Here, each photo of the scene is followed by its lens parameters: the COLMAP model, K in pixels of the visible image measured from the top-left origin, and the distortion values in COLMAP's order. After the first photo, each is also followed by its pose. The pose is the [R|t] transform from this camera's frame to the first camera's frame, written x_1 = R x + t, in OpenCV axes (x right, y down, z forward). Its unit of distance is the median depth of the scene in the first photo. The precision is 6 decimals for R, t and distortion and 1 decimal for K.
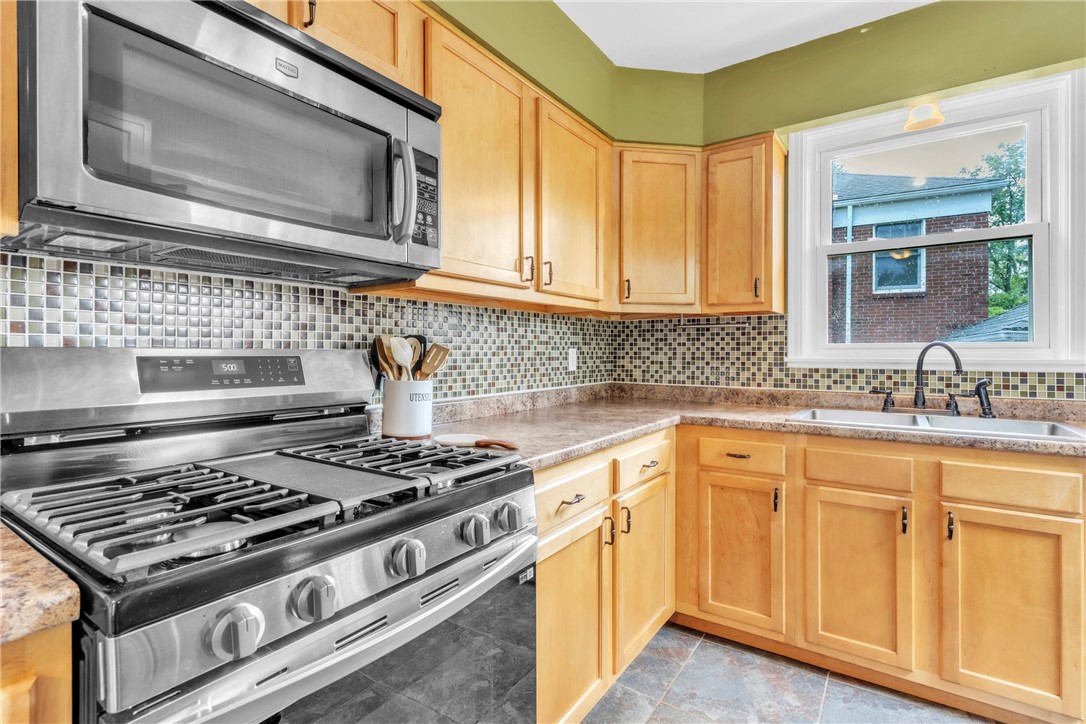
lens RADIAL K [[523.4, 0, 541.3], [0, 523.4, 355.3], [0, 0, 1]] dist [0.001390, 0.000075]
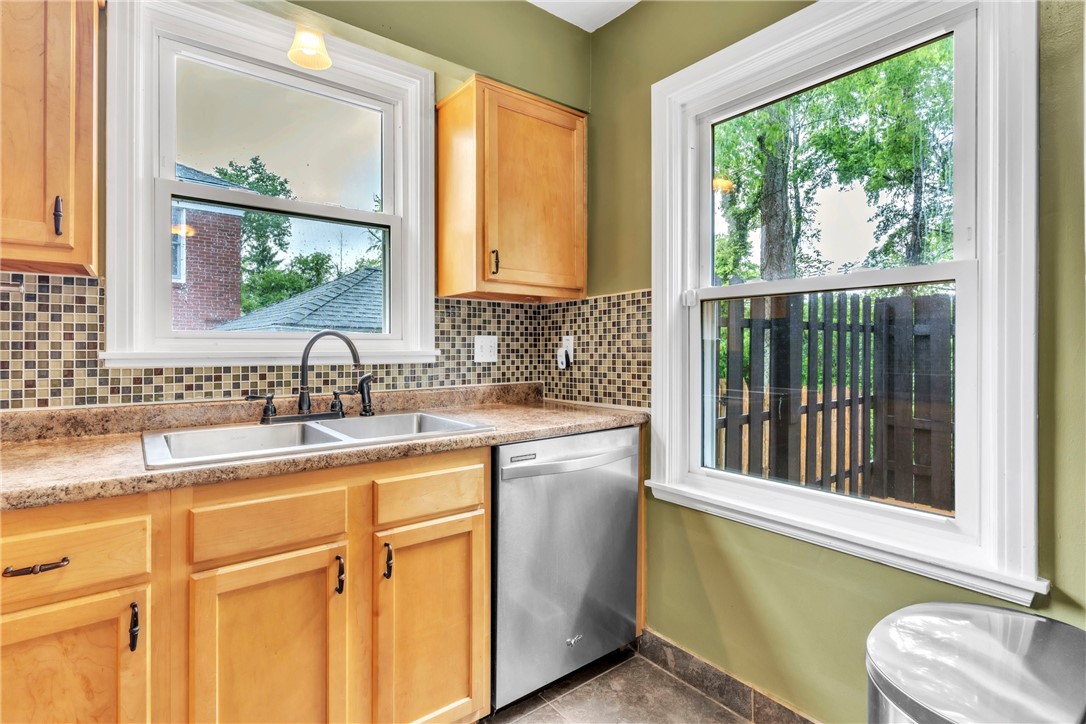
lens RADIAL K [[523.4, 0, 531.6], [0, 523.4, 346.8], [0, 0, 1]] dist [0.001390, 0.000075]
pose [[0.317163, -0.000143, 0.948371, 0.072540], [0.005328, 0.999984, -0.001631, 0.002545], [-0.948356, 0.005570, 0.317159, 0.405235]]
